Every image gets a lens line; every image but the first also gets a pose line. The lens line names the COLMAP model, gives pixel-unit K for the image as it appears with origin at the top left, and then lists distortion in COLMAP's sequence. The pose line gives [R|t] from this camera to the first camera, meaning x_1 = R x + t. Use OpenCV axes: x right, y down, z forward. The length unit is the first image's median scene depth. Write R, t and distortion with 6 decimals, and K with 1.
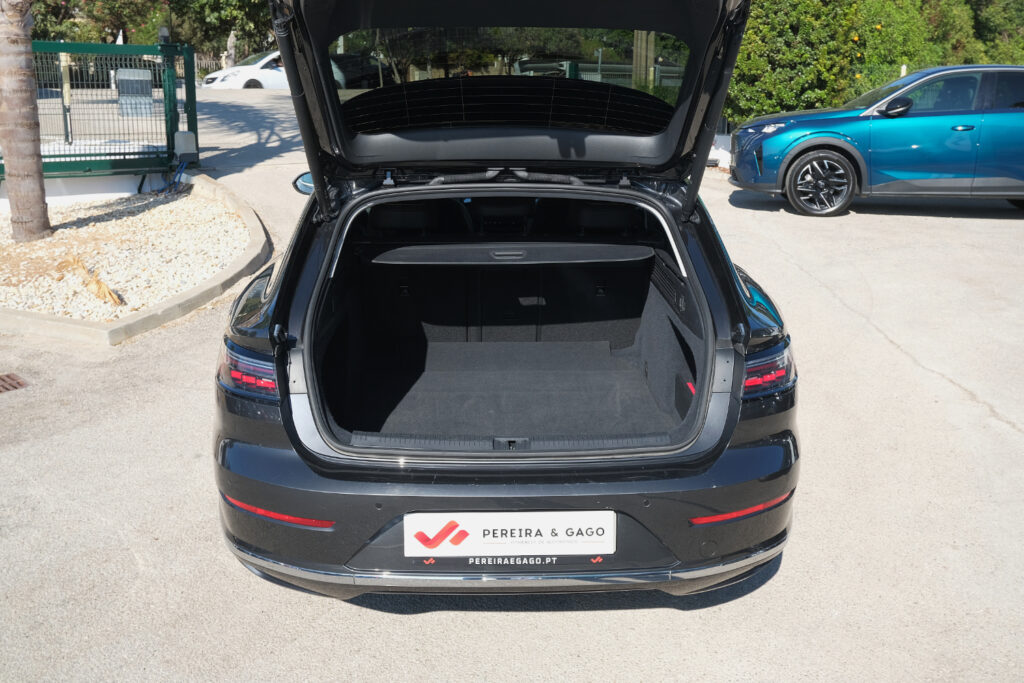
lens RADIAL K [[1027.5, 0, 512.2], [0, 1027.5, 332.1], [0, 0, 1]] dist [-0.067955, 0.165935]
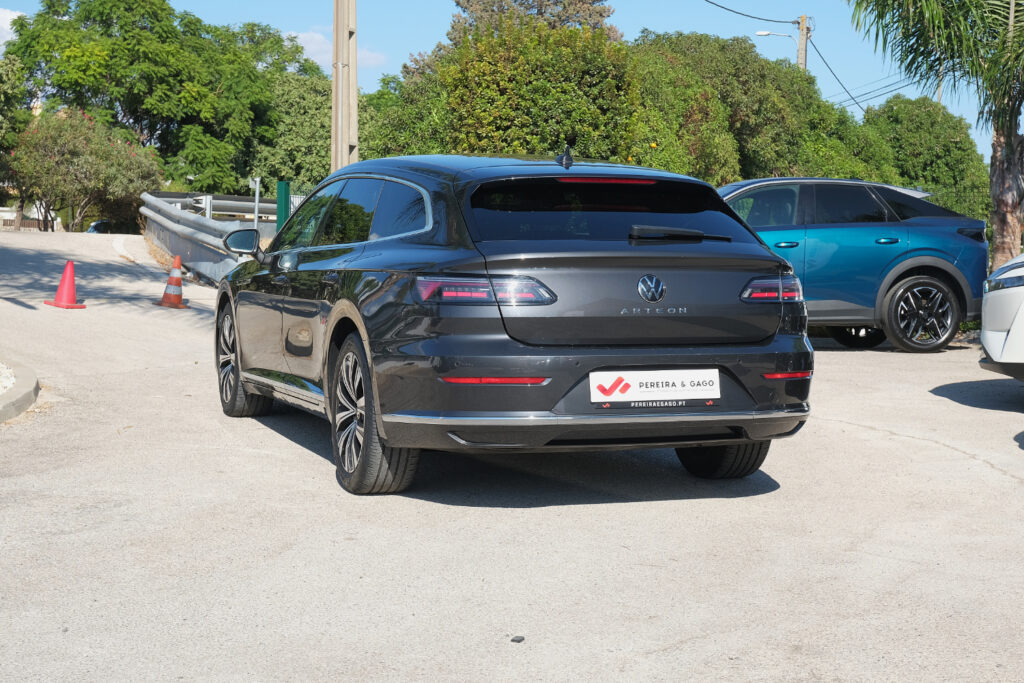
lens RADIAL K [[1781.3, 0, 512.0], [0, 1781.3, 341.5], [0, 0, 1]] dist [-0.072252, 0.179159]
pose [[0.953425, -0.011472, 0.301411, -0.232128], [0.070885, 0.979812, -0.186930, 0.142692], [-0.293181, 0.199589, 0.934991, -0.324851]]
